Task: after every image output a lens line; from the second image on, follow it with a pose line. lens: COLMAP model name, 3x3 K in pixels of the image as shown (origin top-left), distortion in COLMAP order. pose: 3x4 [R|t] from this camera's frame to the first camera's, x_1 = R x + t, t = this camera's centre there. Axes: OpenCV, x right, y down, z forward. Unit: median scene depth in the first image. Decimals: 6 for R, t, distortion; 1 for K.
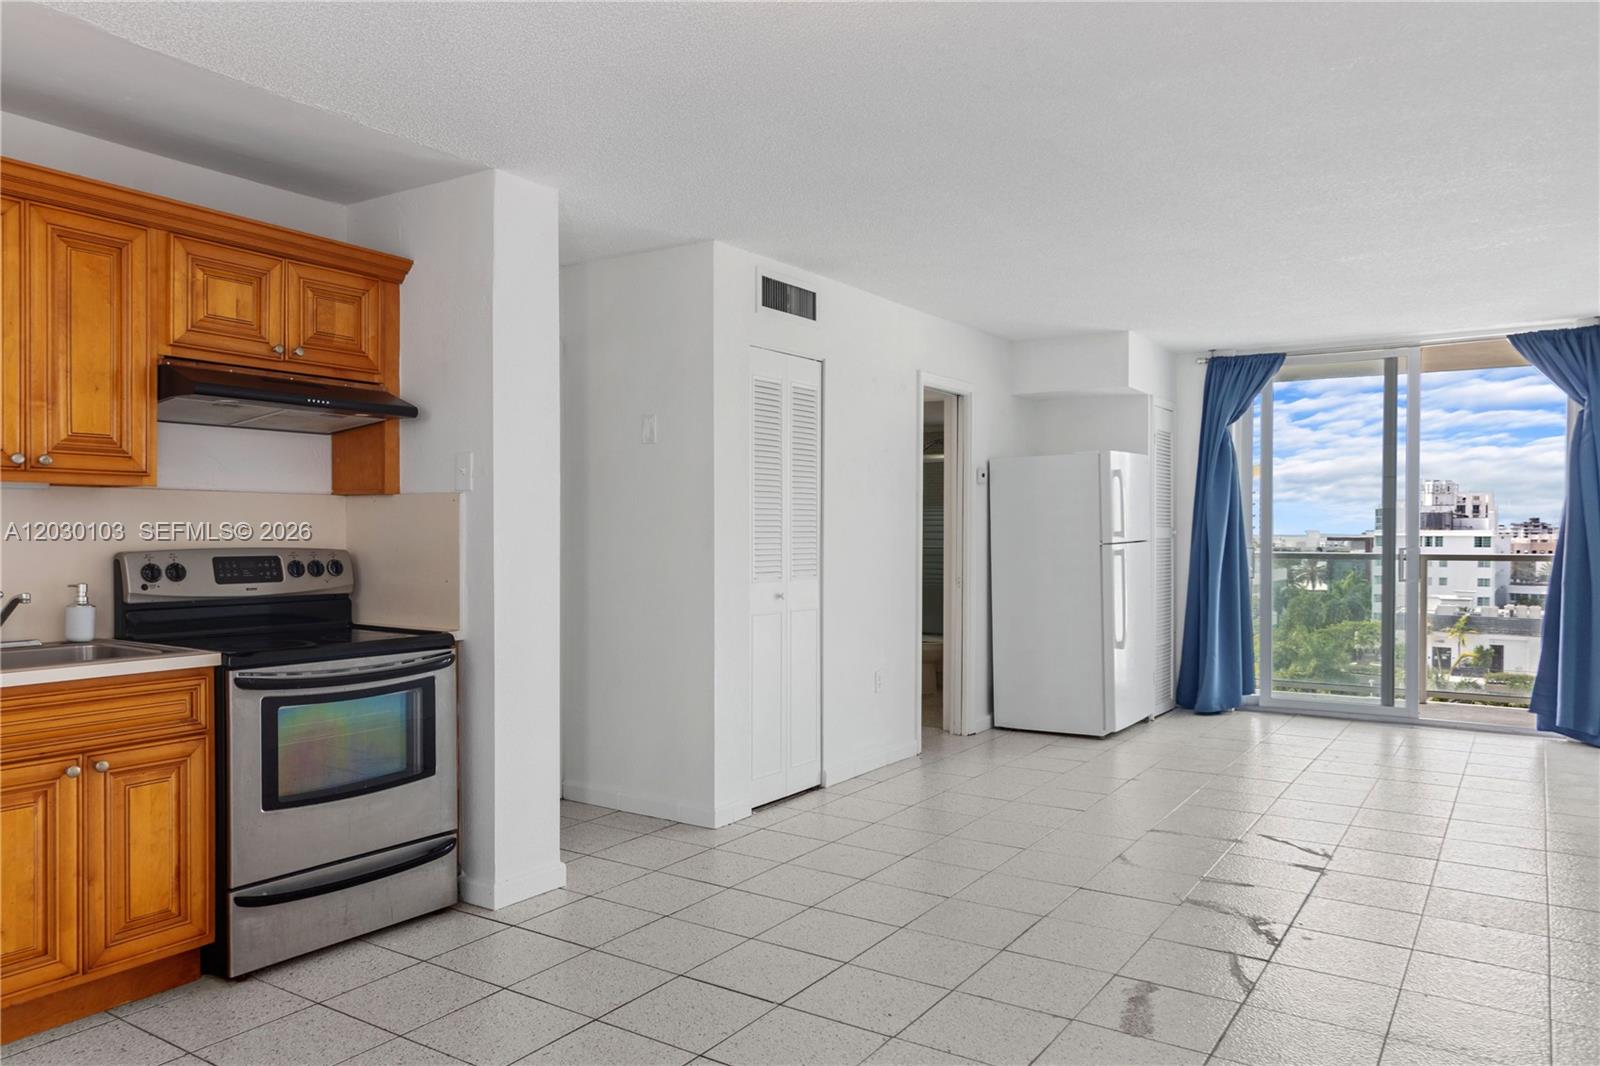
lens RADIAL K [[1113.7, 0, 788.1], [0, 1113.7, 550.3], [0, 0, 1]] dist [0.001565, 0.005509]
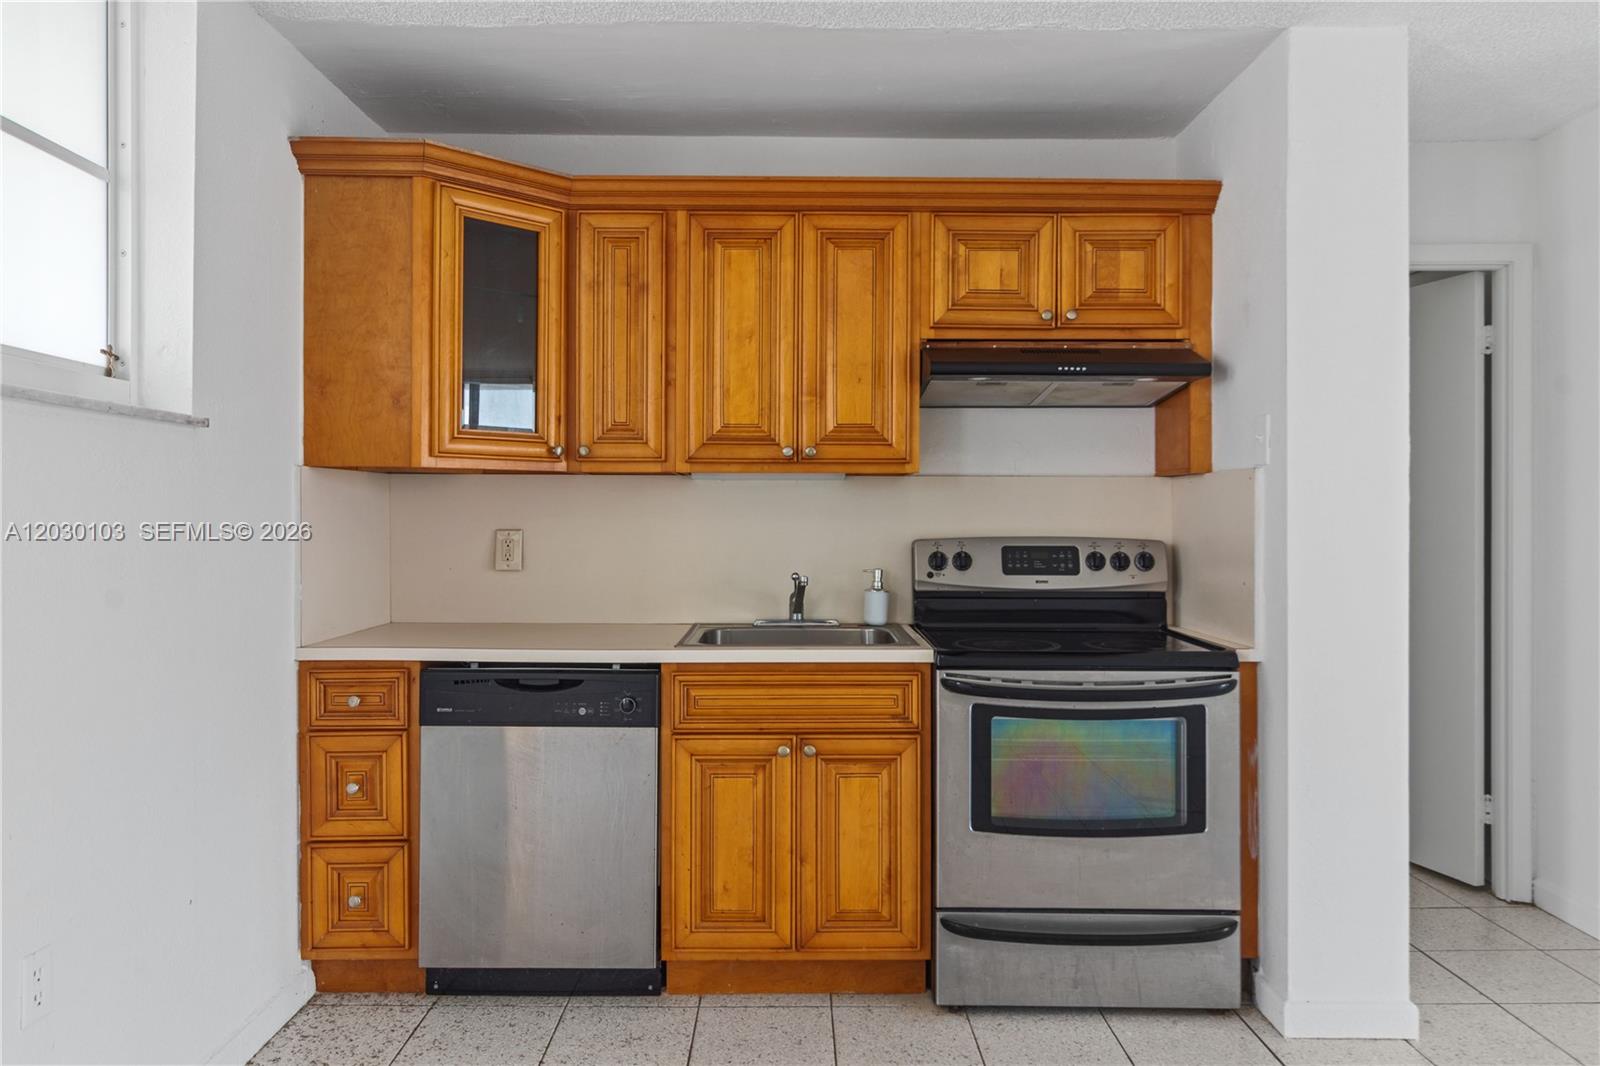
lens RADIAL K [[1113.7, 0, 797.2], [0, 1113.7, 515.2], [0, 0, 1]] dist [0.001565, 0.005509]
pose [[0.560764, -0.003862, -0.827967, 0.131082], [-0.013847, 0.999806, -0.014042, -0.003424], [0.827860, 0.019339, 0.560601, 0.255386]]
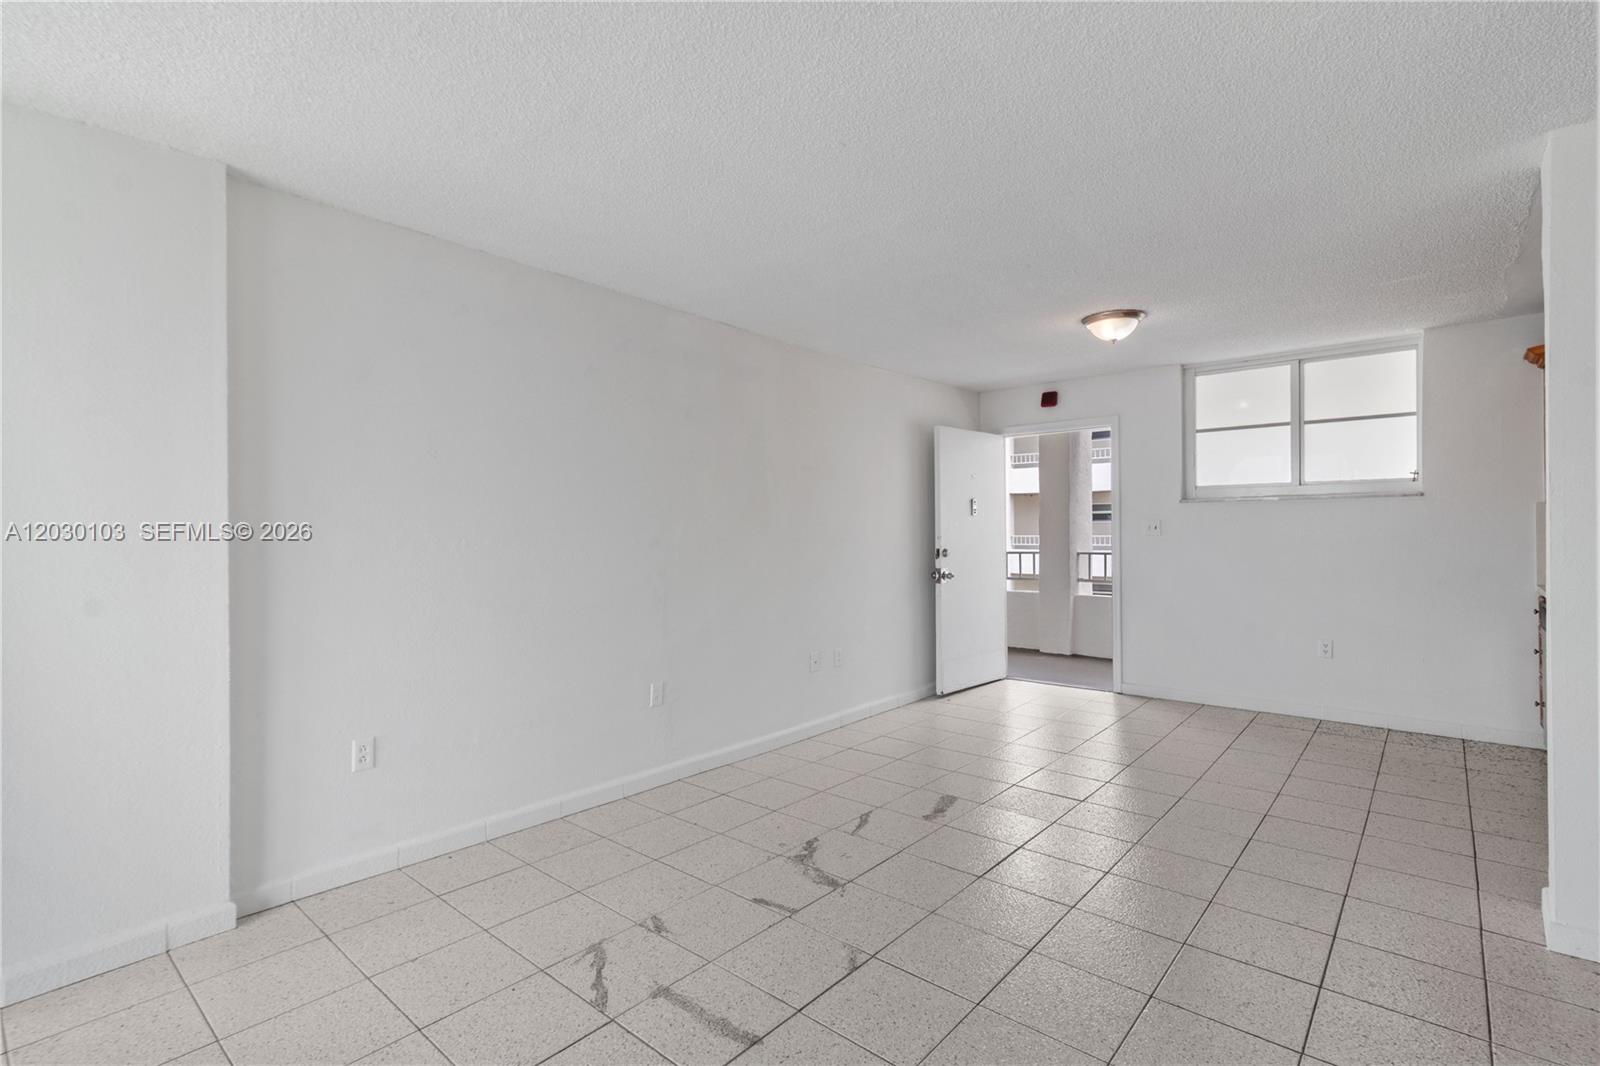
lens RADIAL K [[741.7, 0, 815.7], [0, 741.7, 529.2], [0, 0, 1]] dist [0.006796, 0.001131]
pose [[-0.994762, 0.006202, 0.102026, 0.246953], [0.008518, 0.999715, 0.022284, -0.032435], [-0.101859, 0.023036, -0.994532, 1.374078]]
